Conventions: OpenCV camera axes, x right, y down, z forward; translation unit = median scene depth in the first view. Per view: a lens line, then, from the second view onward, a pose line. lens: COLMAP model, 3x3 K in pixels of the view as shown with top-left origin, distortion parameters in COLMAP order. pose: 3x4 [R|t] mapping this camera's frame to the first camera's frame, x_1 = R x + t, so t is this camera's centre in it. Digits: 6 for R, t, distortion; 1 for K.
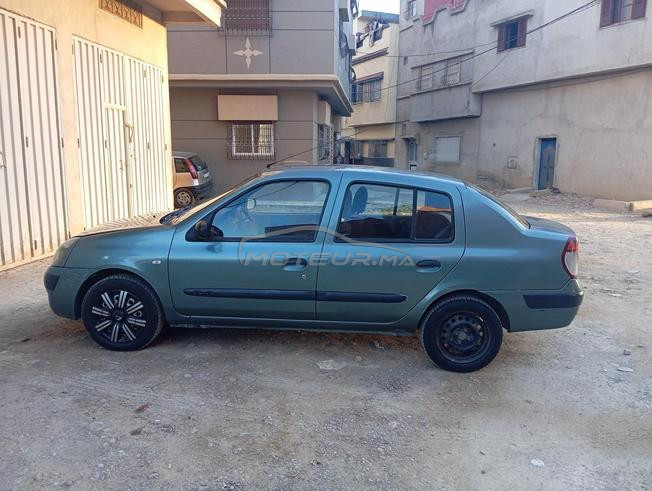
lens RADIAL K [[539.1, 0, 325.6], [0, 539.1, 244.1], [0, 0, 1]] dist [0.012887, -0.044581]
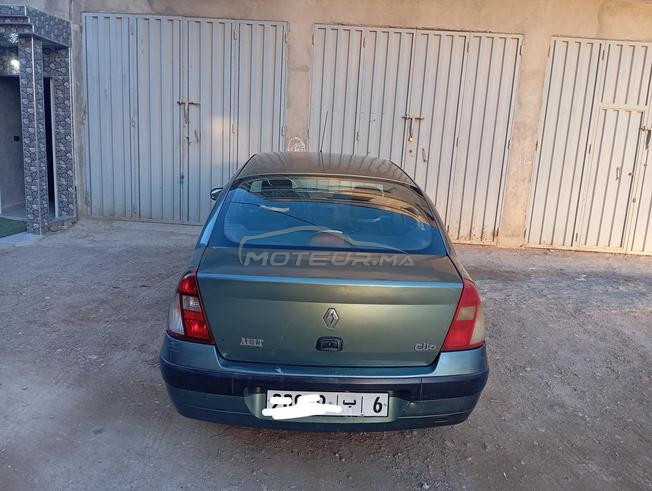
lens RADIAL K [[539.1, 0, 326.2], [0, 539.1, 246.1], [0, 0, 1]] dist [0.012887, -0.044581]
pose [[0.067065, 0.195449, -0.978418, 1.263487], [-0.225143, 0.958298, 0.175997, -0.226416], [0.972015, 0.208481, 0.108272, 1.298622]]
